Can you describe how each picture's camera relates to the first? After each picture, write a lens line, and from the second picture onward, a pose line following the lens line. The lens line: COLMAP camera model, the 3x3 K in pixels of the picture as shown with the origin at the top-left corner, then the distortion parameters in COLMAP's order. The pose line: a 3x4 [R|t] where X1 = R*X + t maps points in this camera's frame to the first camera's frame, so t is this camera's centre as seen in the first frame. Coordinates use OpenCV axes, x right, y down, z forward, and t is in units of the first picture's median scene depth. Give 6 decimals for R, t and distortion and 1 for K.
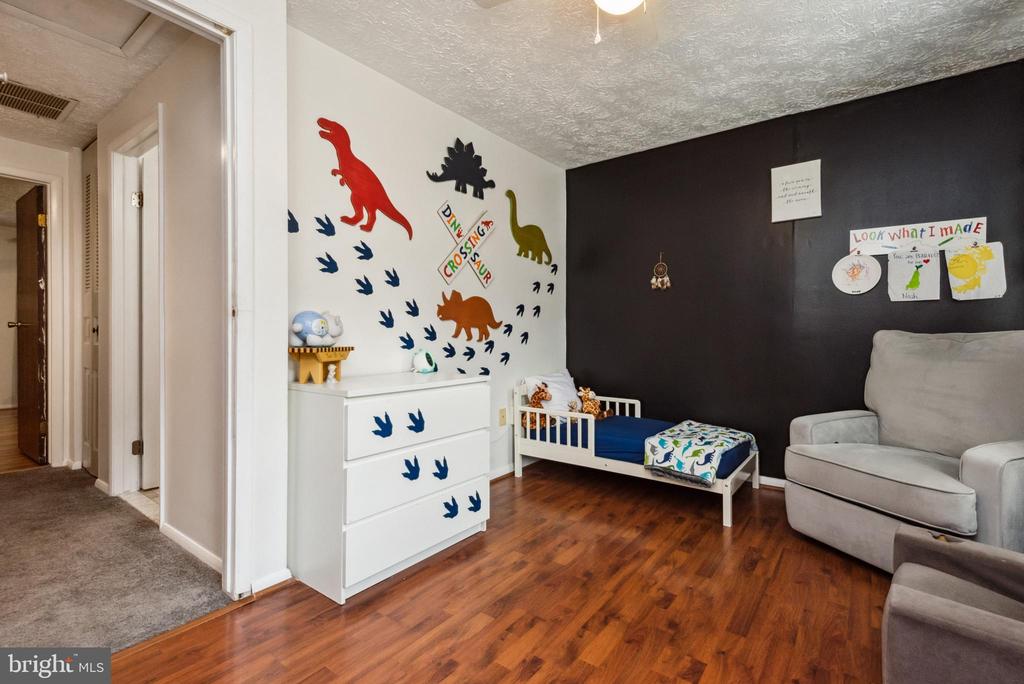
lens RADIAL K [[461.8, 0, 508.0], [0, 461.8, 335.2], [0, 0, 1]] dist [0.020872, -0.007079]
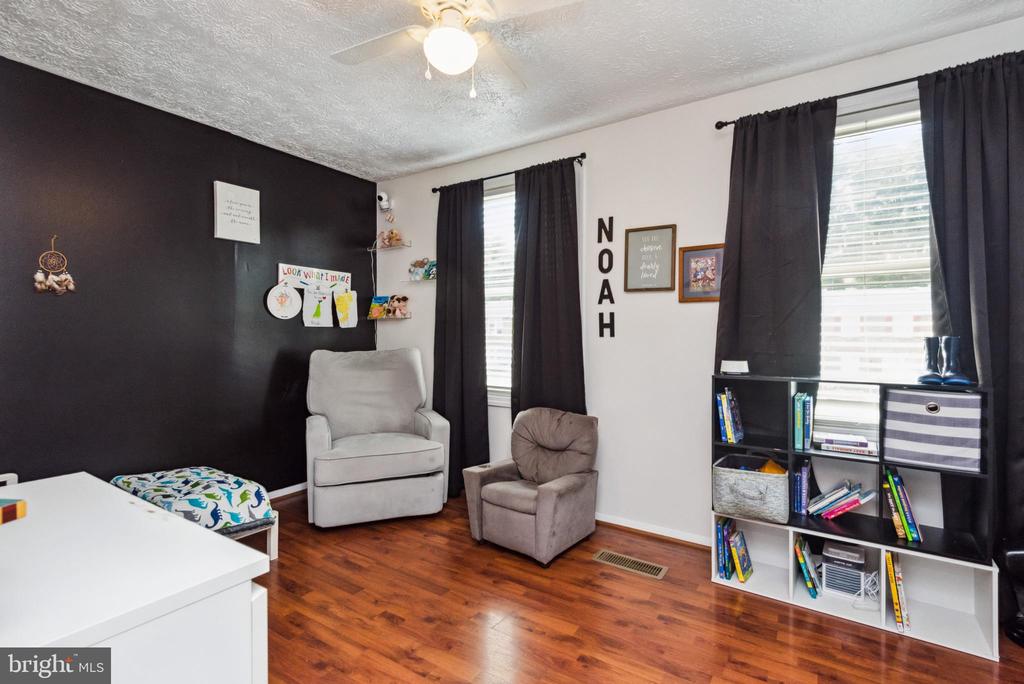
lens RADIAL K [[480.1, 0, 508.5], [0, 480.1, 338.0], [0, 0, 1]] dist [0.014573, -0.002935]
pose [[-0.057082, -0.001412, 0.998369, -0.522177], [0.011660, 0.999930, 0.002081, -0.039279], [-0.998301, 0.011760, -0.057061, 0.548430]]
